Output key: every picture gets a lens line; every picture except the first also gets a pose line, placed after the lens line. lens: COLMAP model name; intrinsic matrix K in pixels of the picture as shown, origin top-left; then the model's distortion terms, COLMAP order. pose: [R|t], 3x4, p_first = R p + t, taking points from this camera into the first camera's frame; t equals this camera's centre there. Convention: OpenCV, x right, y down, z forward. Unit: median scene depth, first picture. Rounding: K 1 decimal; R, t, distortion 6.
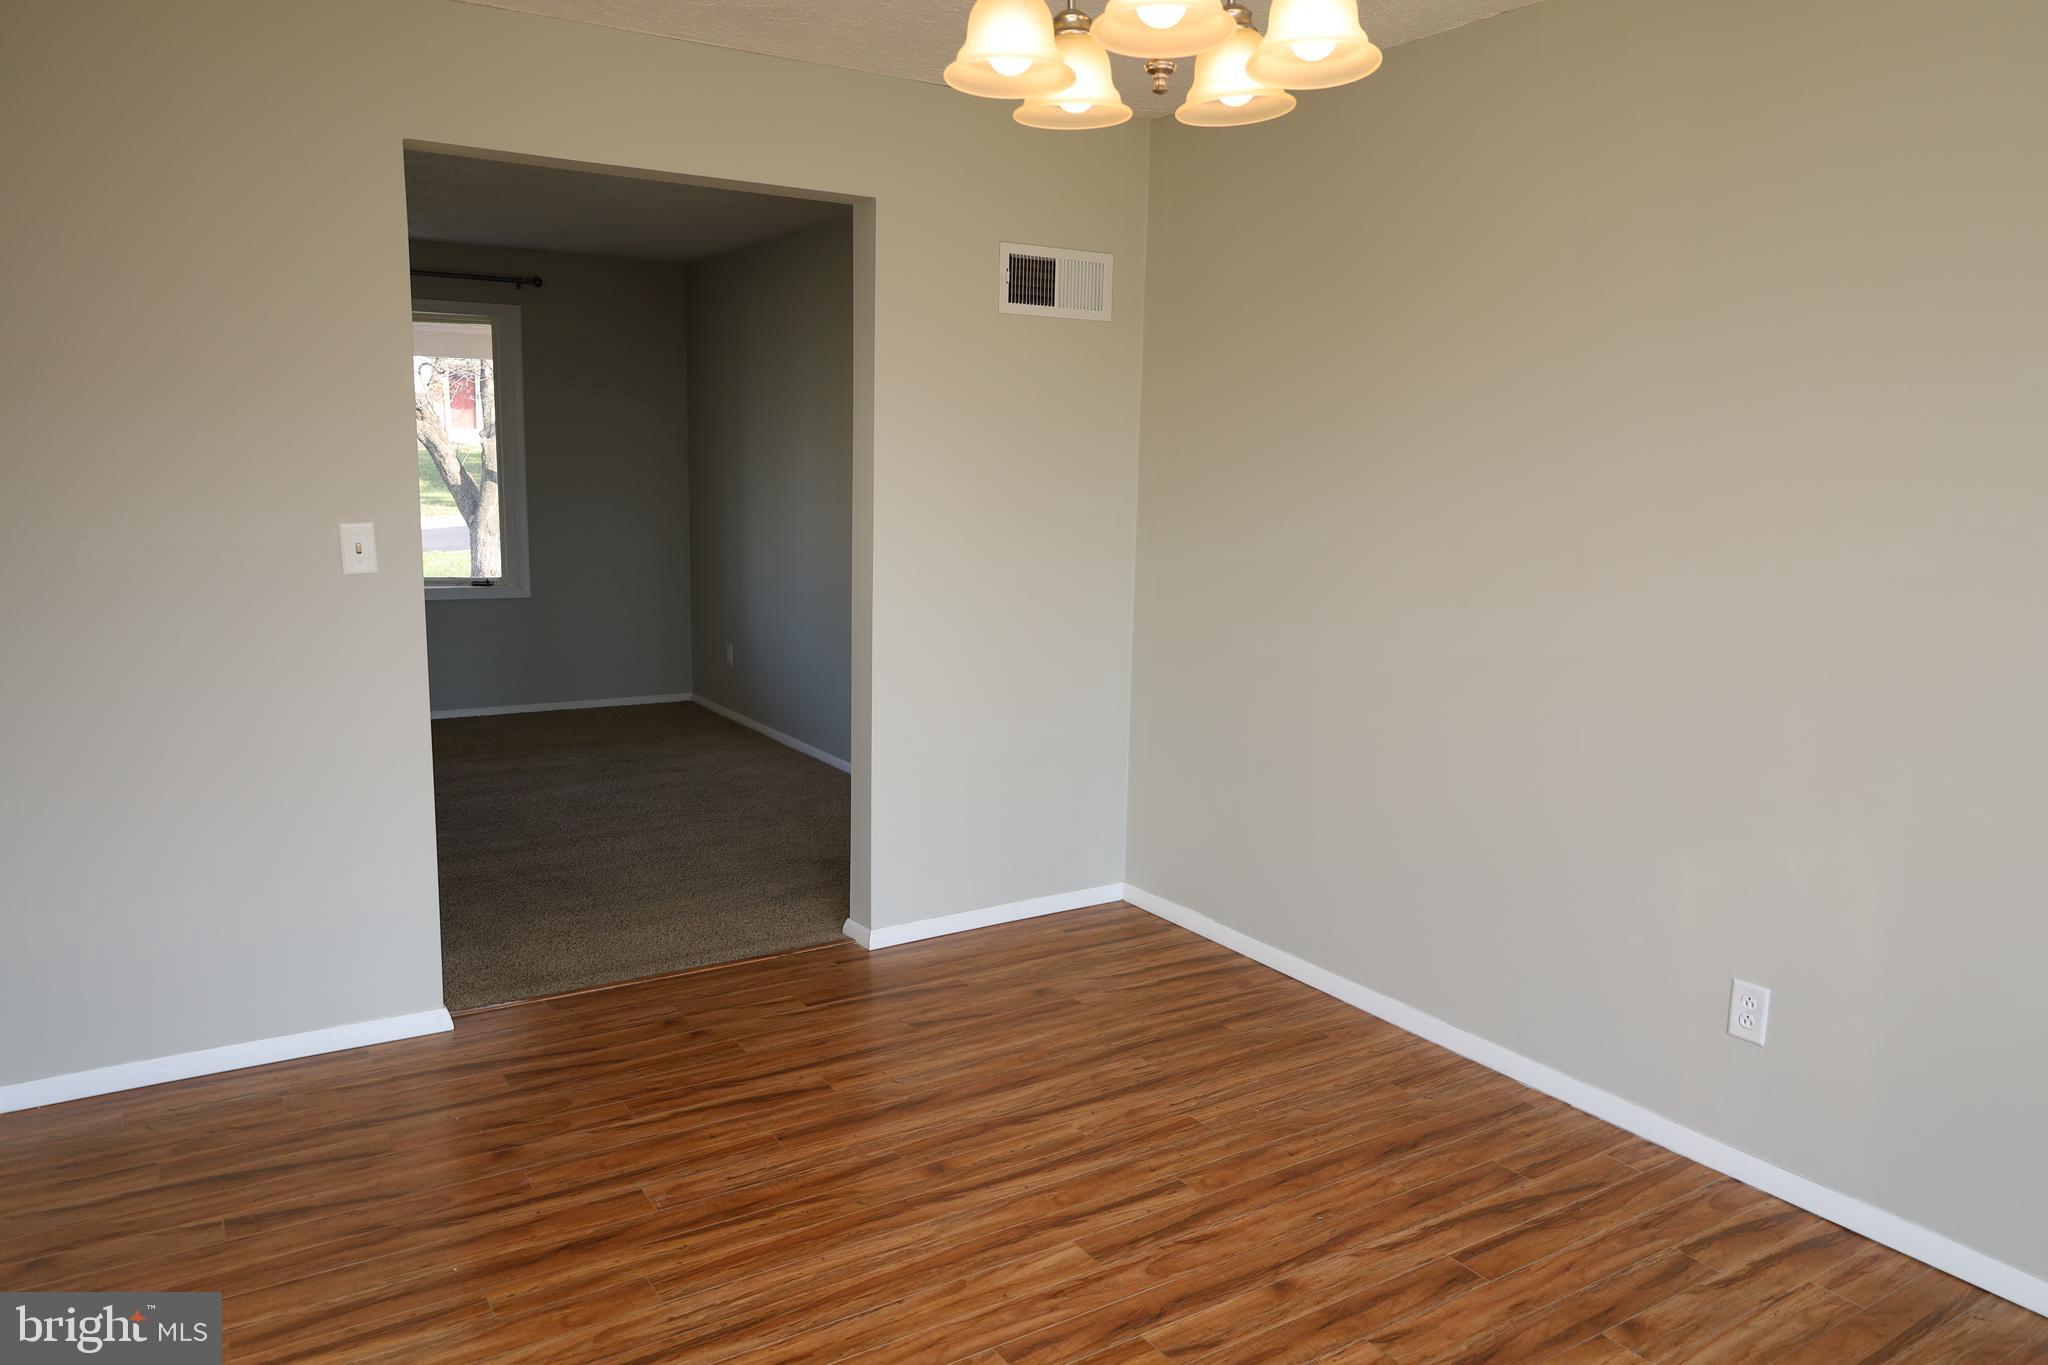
lens RADIAL K [[1376.4, 0, 989.4], [0, 1376.4, 631.2], [0, 0, 1]] dist [-0.006242, 0.000676]
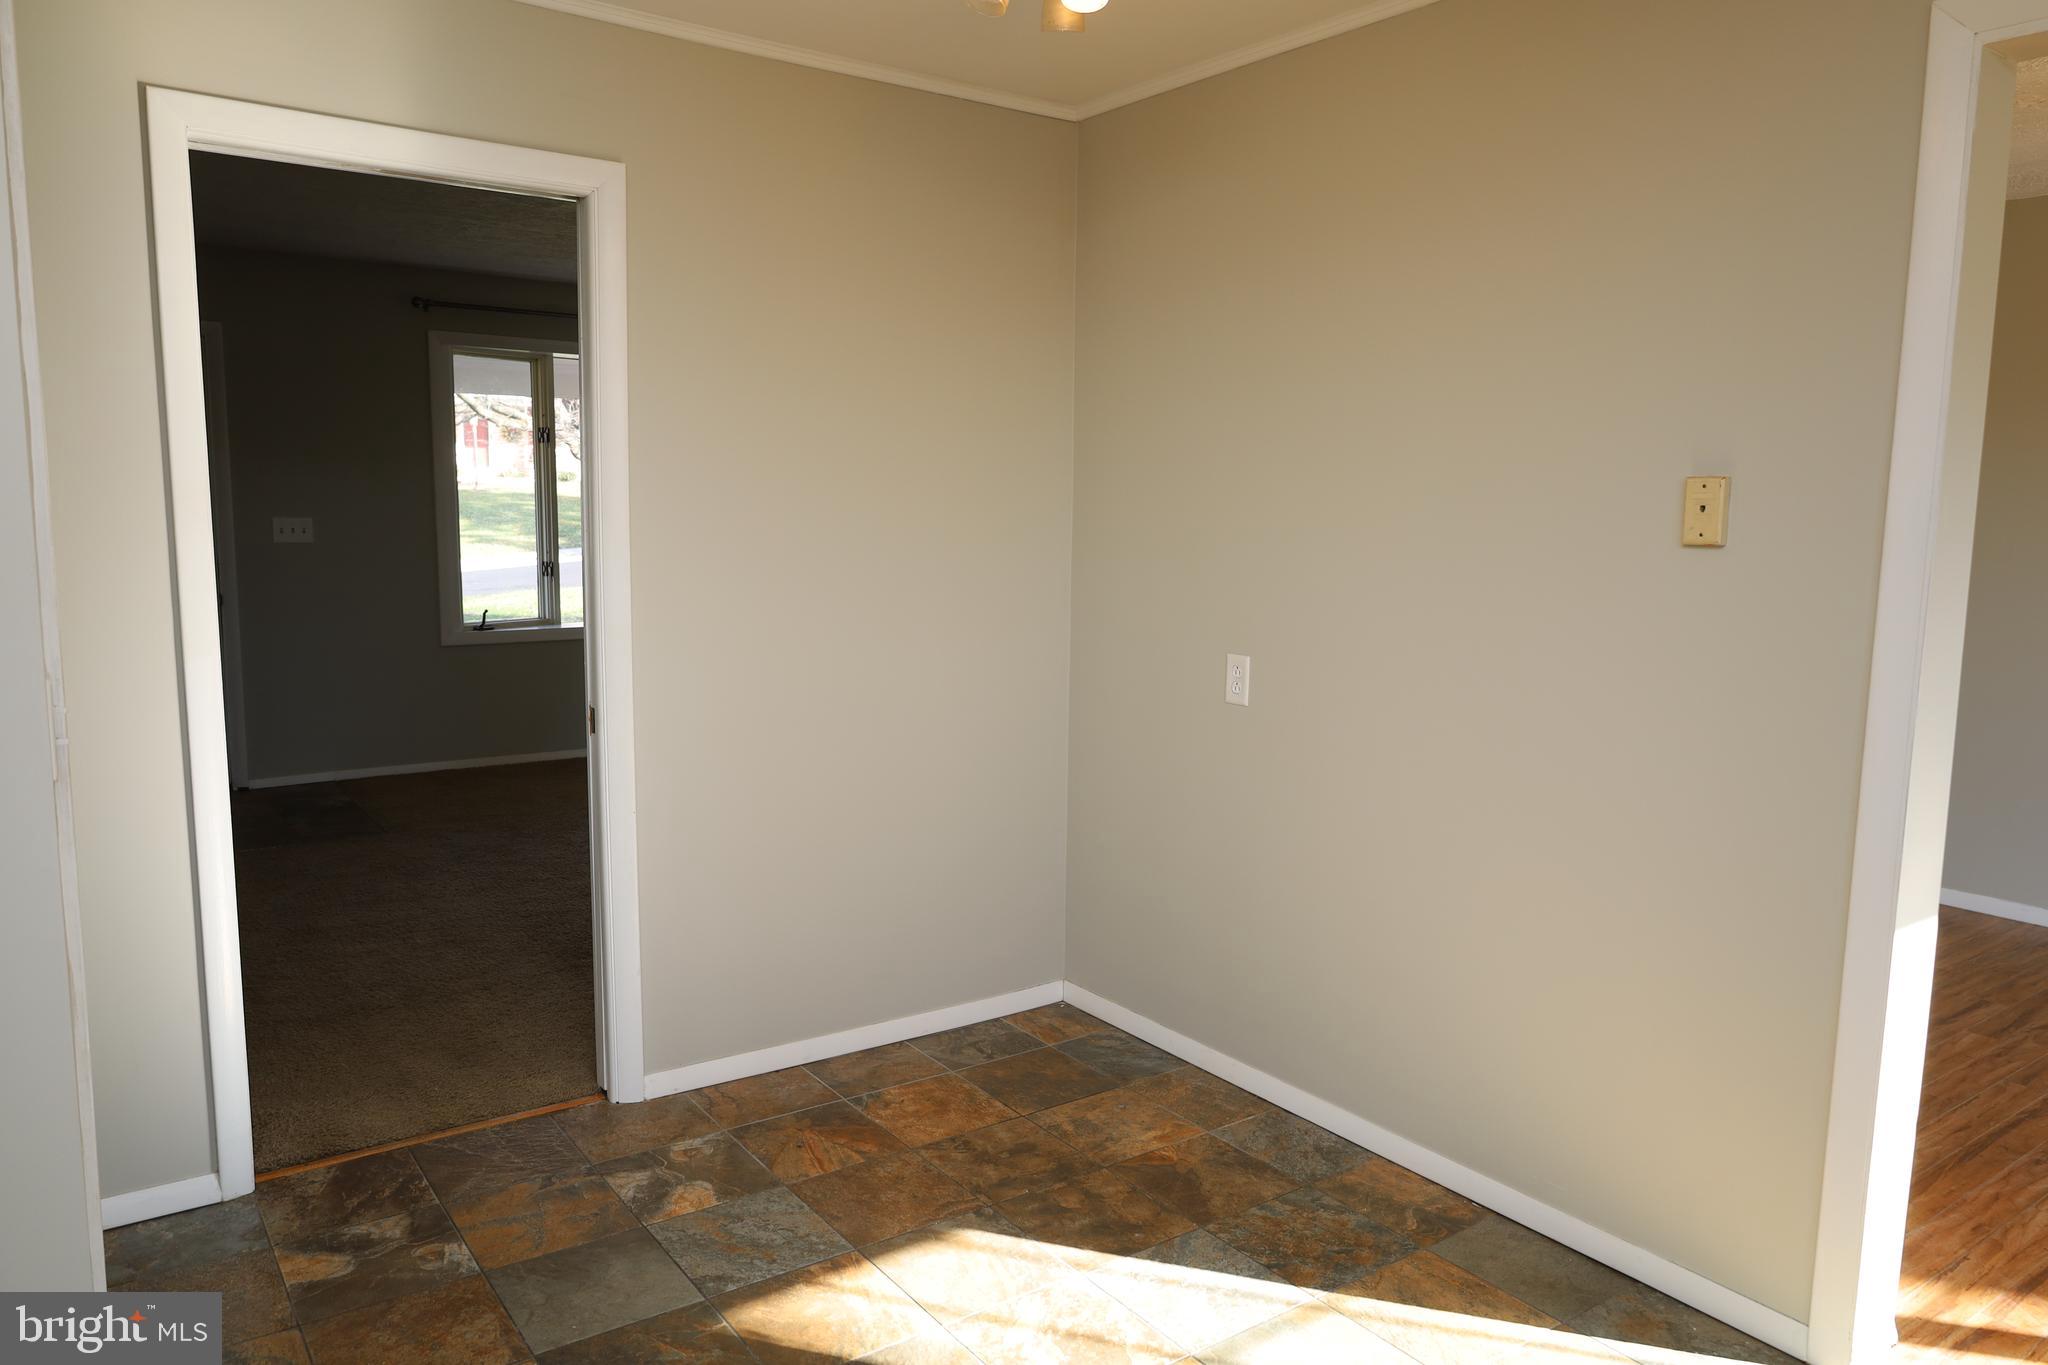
lens RADIAL K [[1425.4, 0, 1039.9], [0, 1425.4, 674.8], [0, 0, 1]] dist [0.003869, -0.001599]
pose [[0.995485, -0.016492, 0.093473, -1.012742], [0.016617, 0.999862, -0.000553, 0.056515], [-0.093451, 0.002104, 0.995622, -0.384812]]
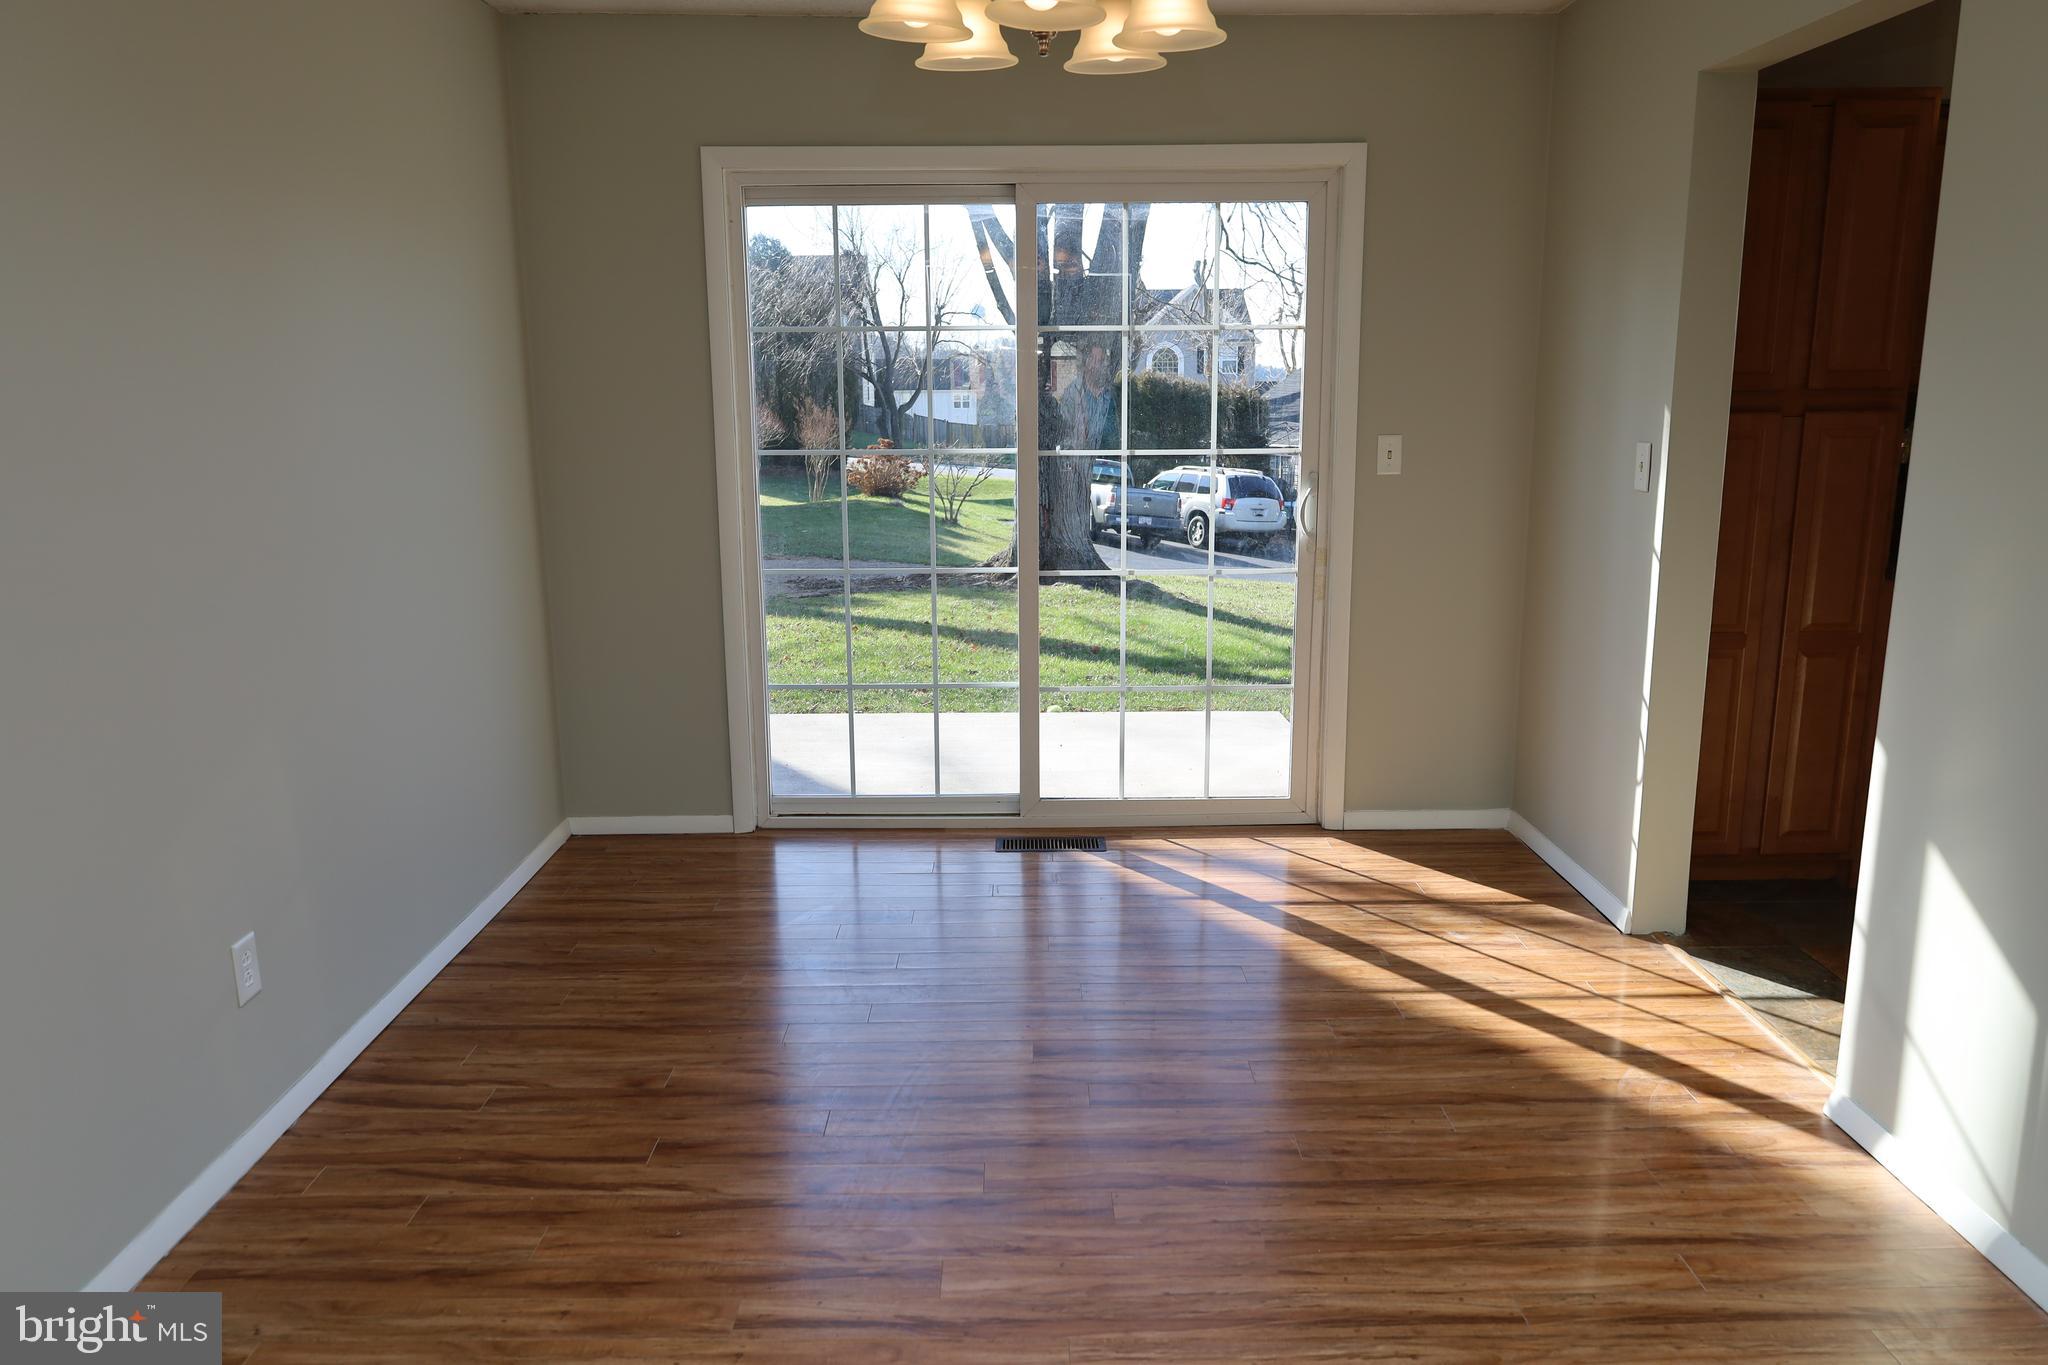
lens RADIAL K [[1410.2, 0, 1032.8], [0, 1410.2, 689.7], [0, 0, 1]] dist [-0.008286, 0.001791]
pose [[-0.860442, -0.120581, 0.495075, -0.371073], [0.050804, 0.946454, 0.318816, -0.187125], [-0.507009, 0.299475, -0.808243, 1.536997]]
